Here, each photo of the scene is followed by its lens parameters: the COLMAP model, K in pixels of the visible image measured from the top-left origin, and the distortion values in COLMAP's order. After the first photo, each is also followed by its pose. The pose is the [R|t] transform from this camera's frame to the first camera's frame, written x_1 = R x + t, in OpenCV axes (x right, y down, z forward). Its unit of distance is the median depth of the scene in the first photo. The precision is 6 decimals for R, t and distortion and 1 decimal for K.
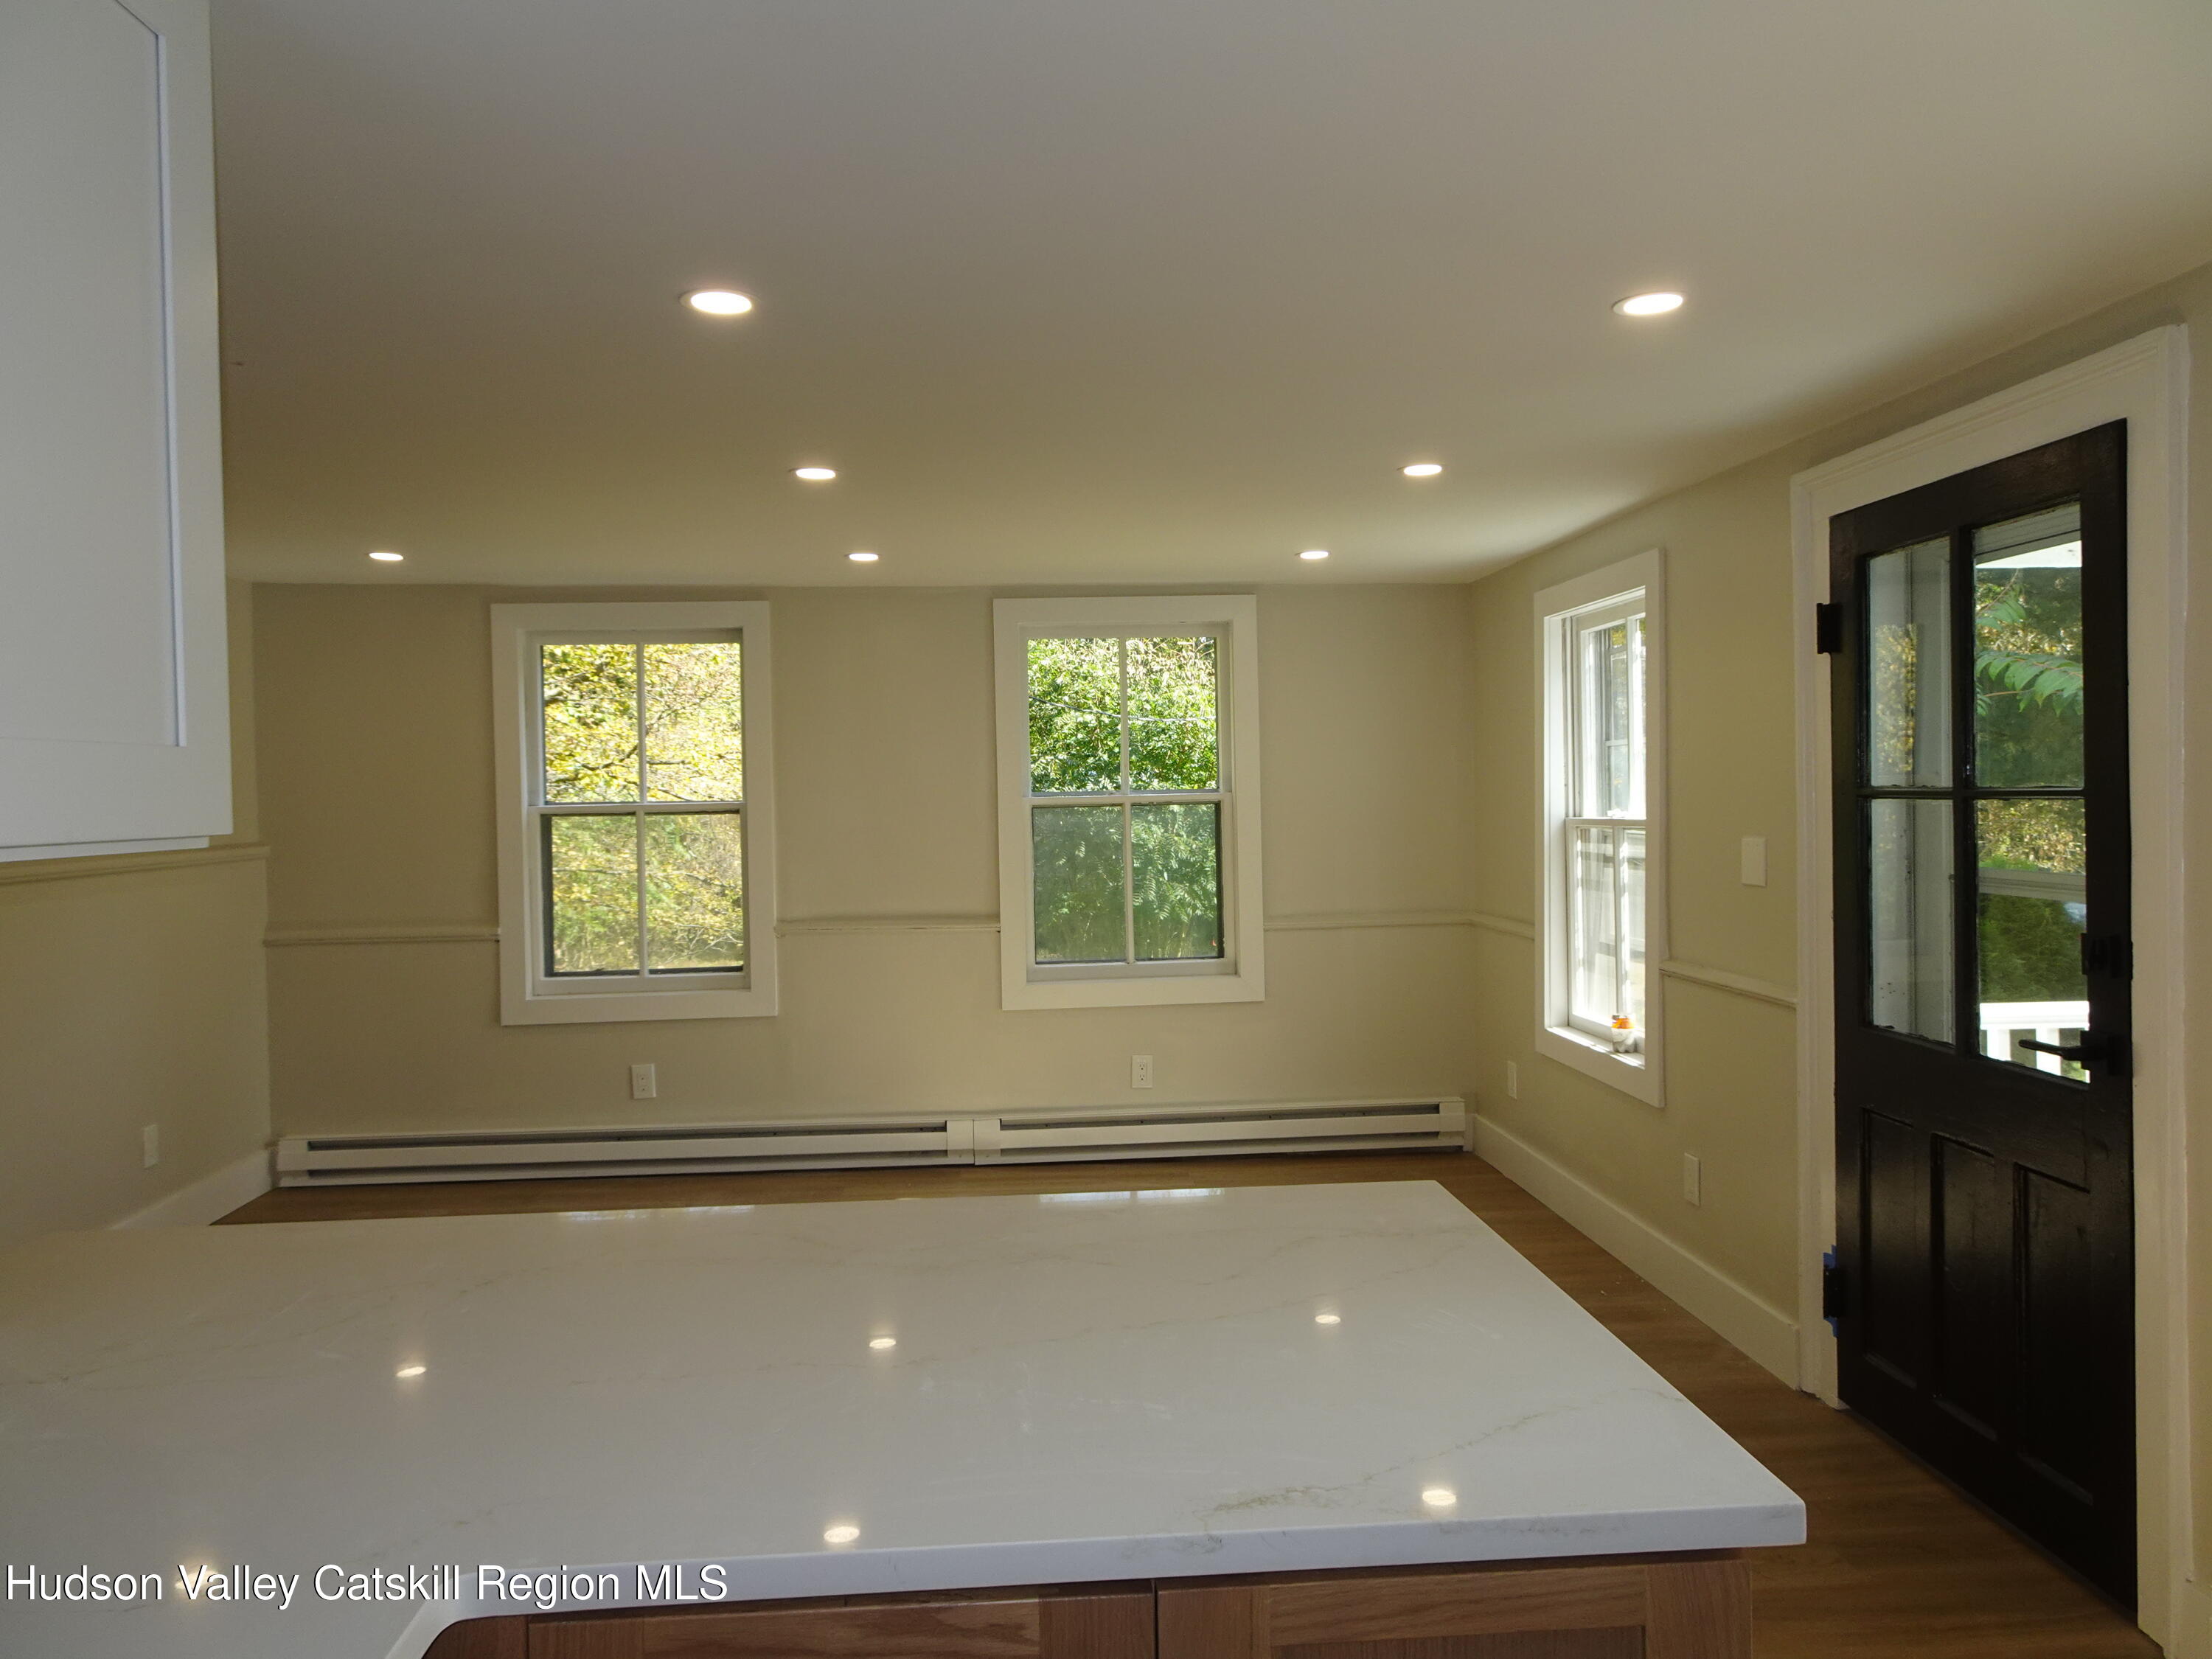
lens RADIAL K [[1588.0, 0, 1106.0], [0, 1588.0, 829.5], [0, 0, 1]] dist [-0.008496, -0.001417]
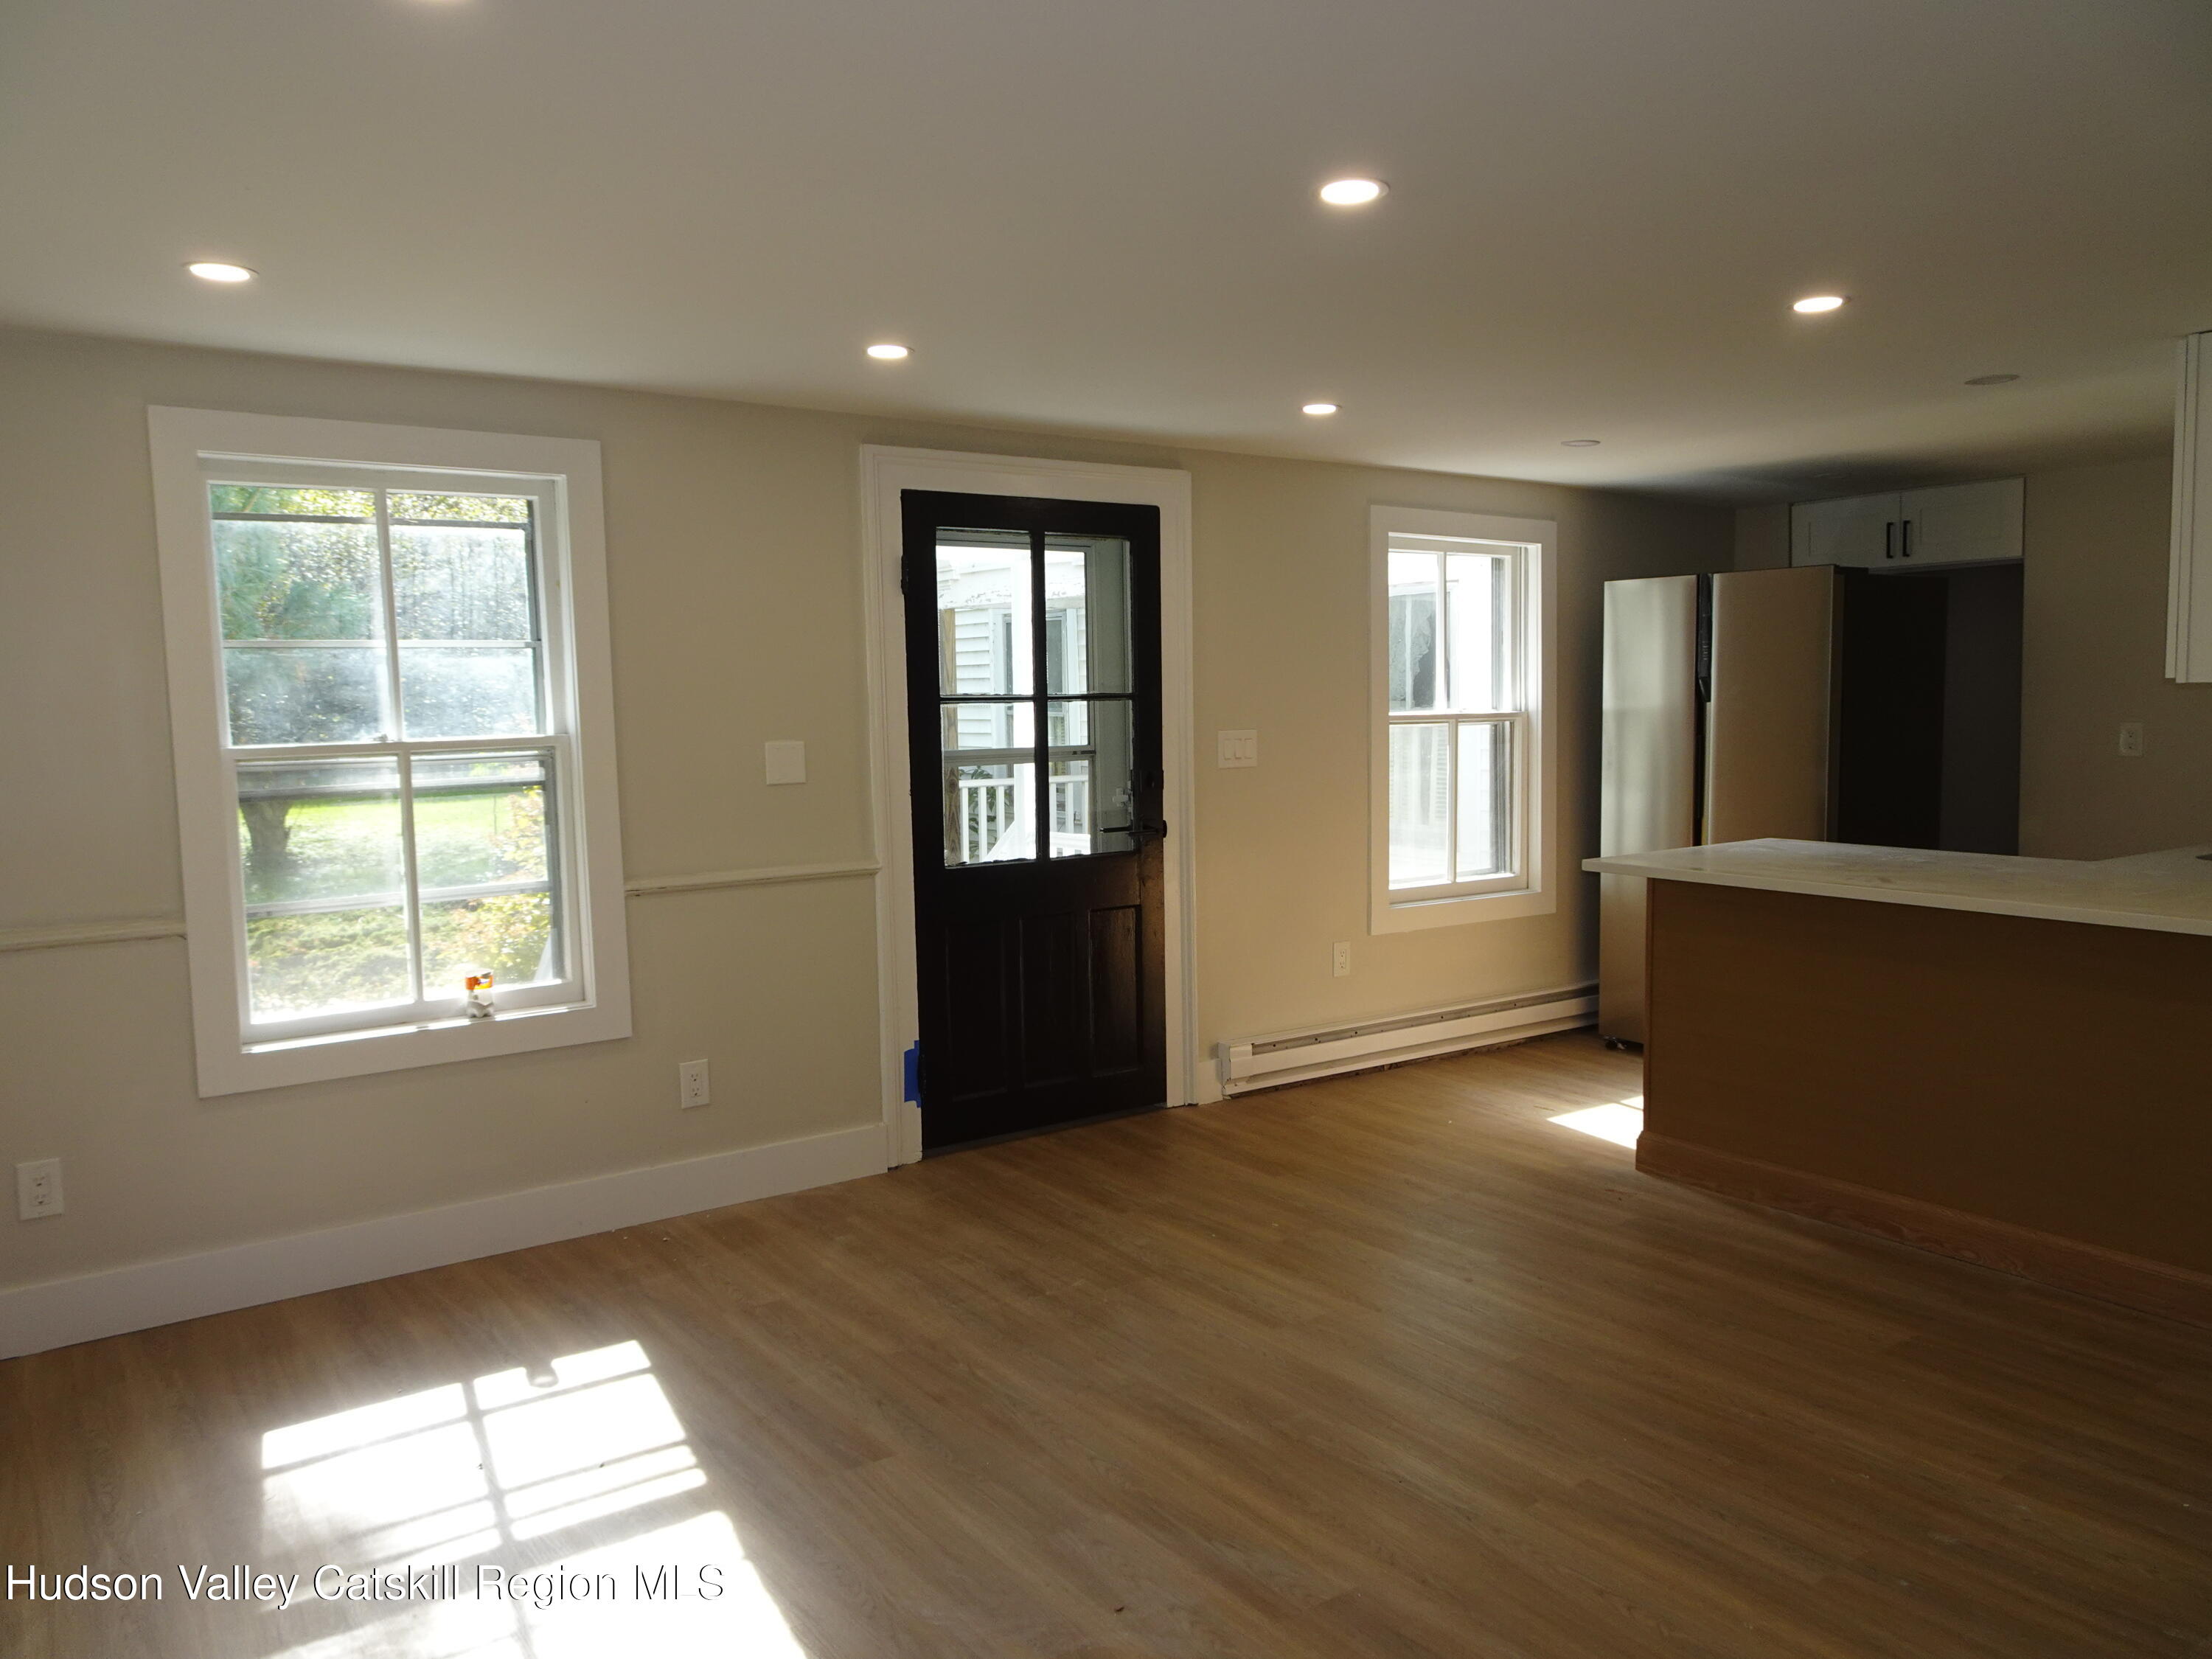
lens RADIAL K [[1530.5, 0, 1101.0], [0, 1530.5, 795.4], [0, 0, 1]] dist [-0.000932, 0.000699]
pose [[-0.500885, -0.033364, 0.864871, -0.452971], [0.046416, 0.996783, 0.065335, -0.012290], [-0.864268, 0.072869, -0.497725, 0.932262]]
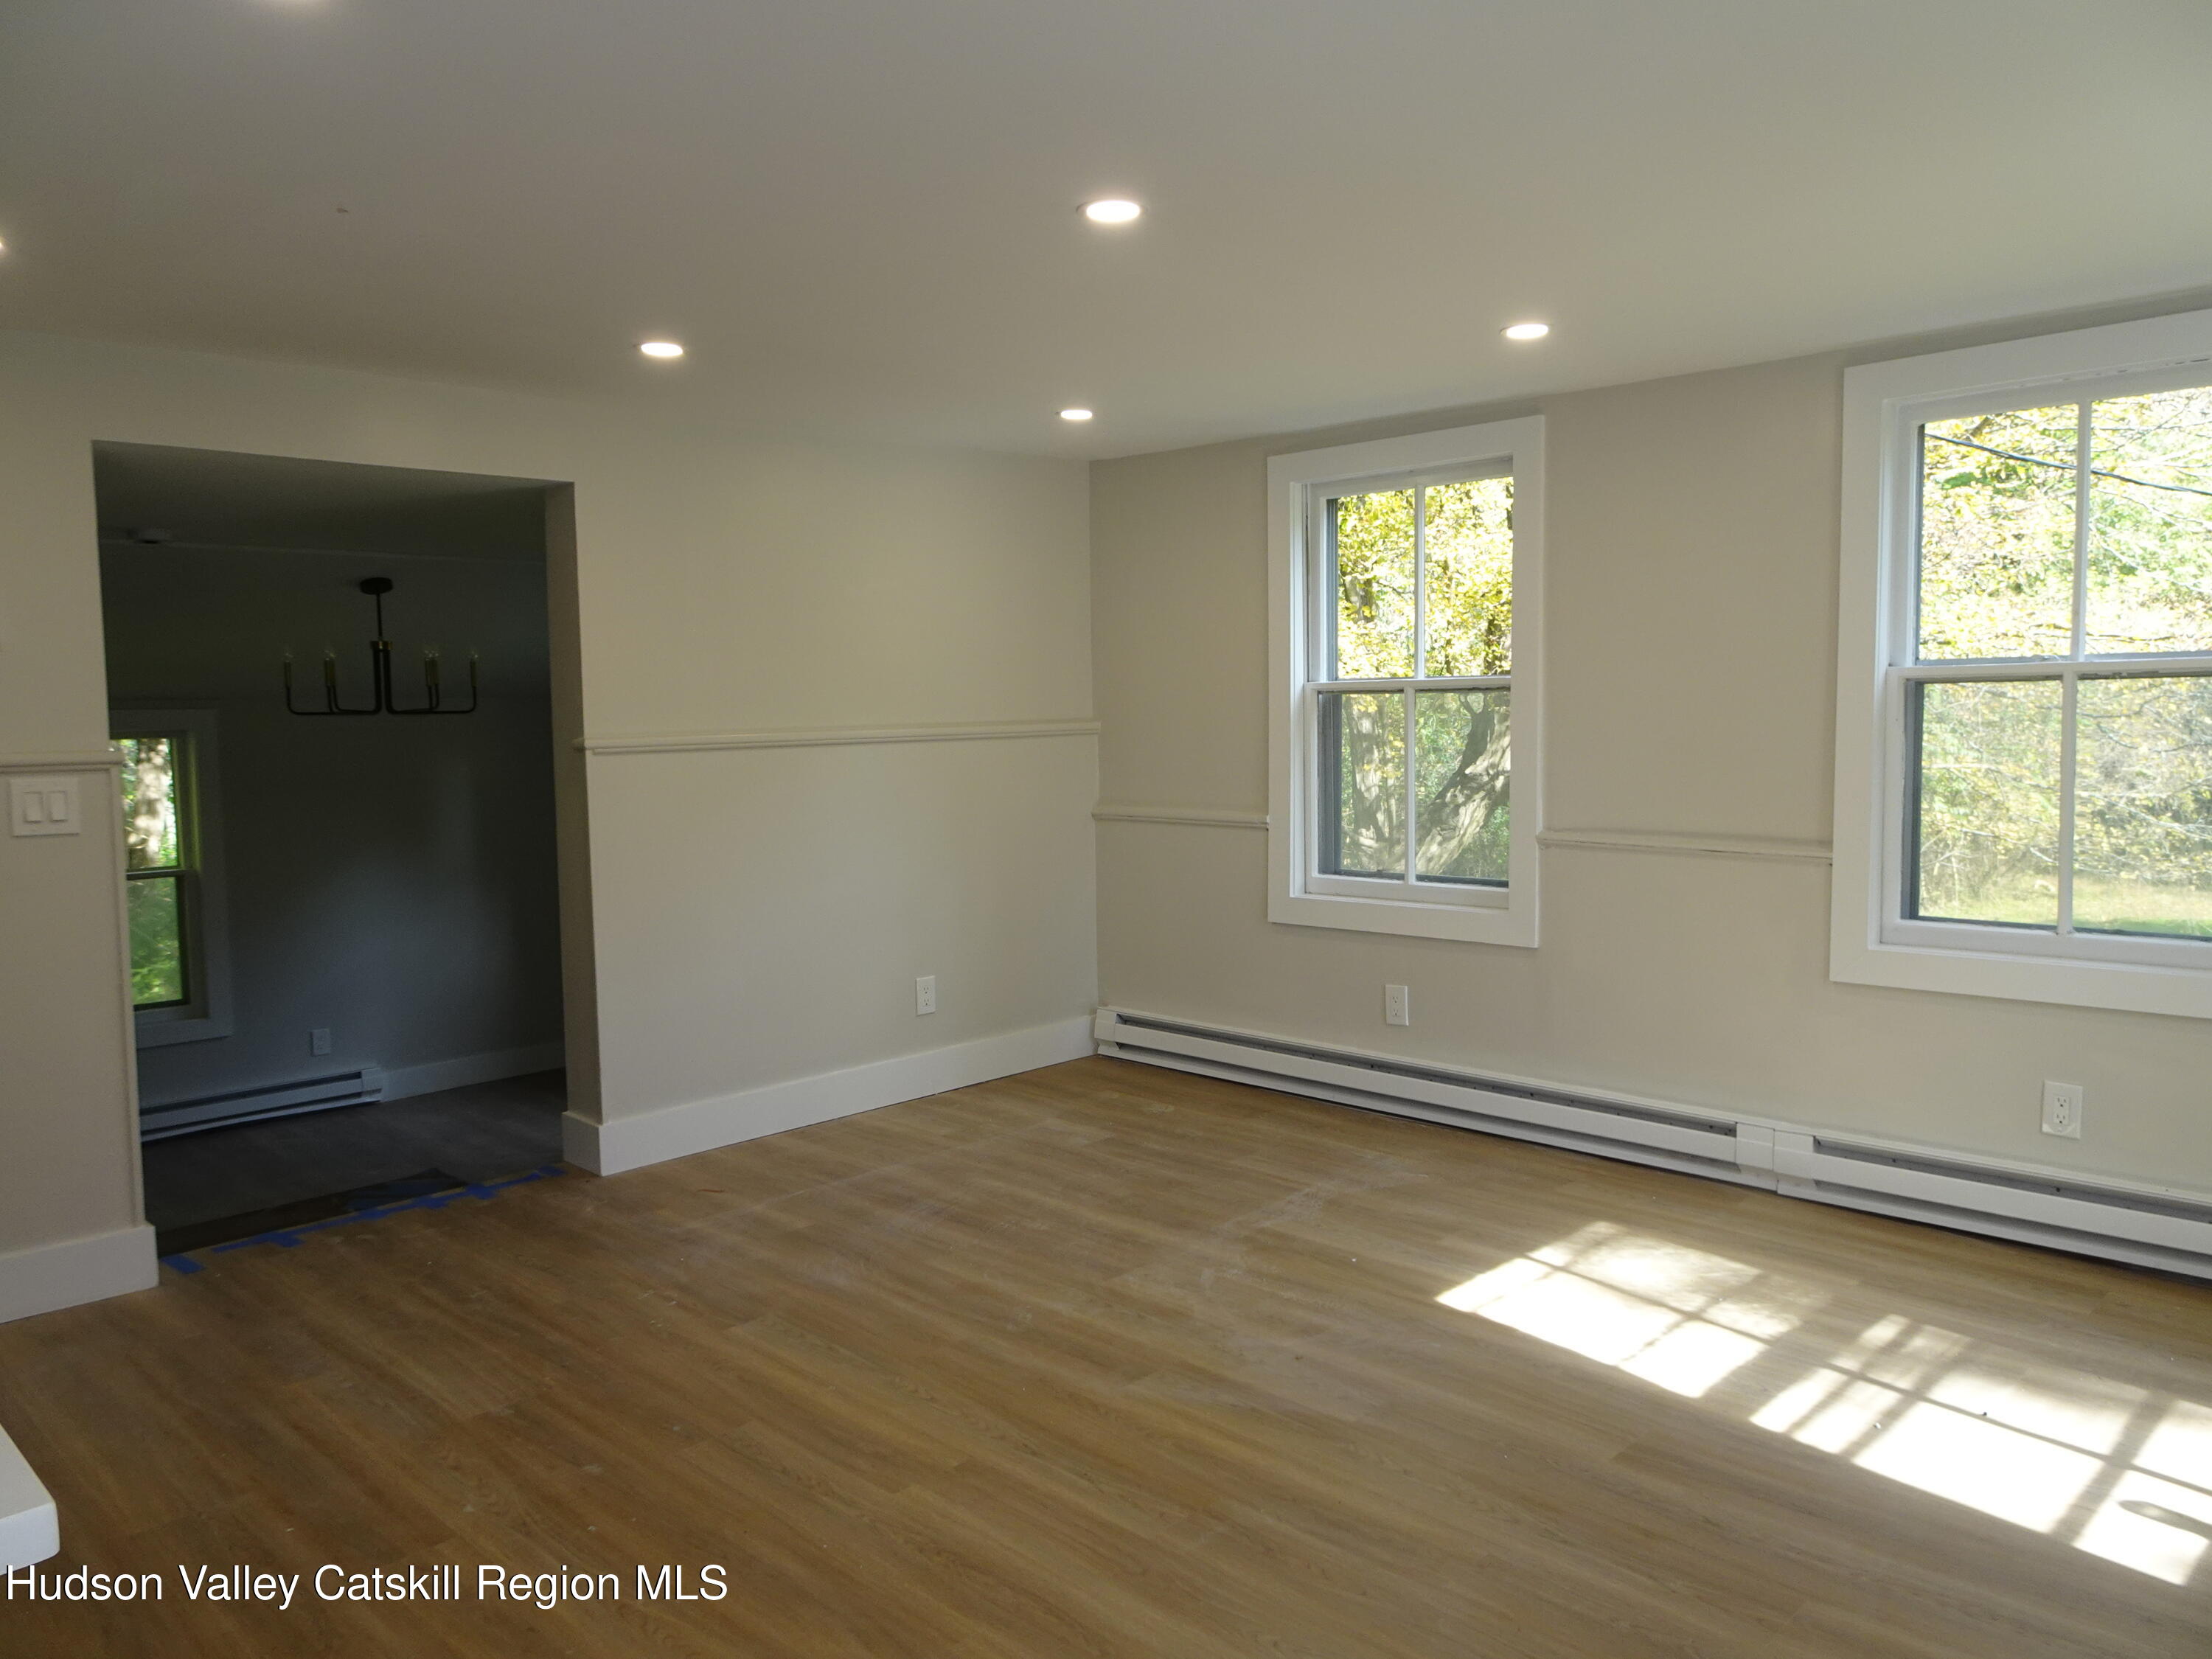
lens RADIAL K [[1588.0, 0, 1106.0], [0, 1588.0, 829.5], [0, 0, 1]] dist [-0.008496, -0.001417]
pose [[0.652191, 0.066922, -0.755095, 0.251461], [-0.016100, 0.997094, 0.074463, 0.003325], [0.757884, -0.036407, 0.651373, 0.335342]]
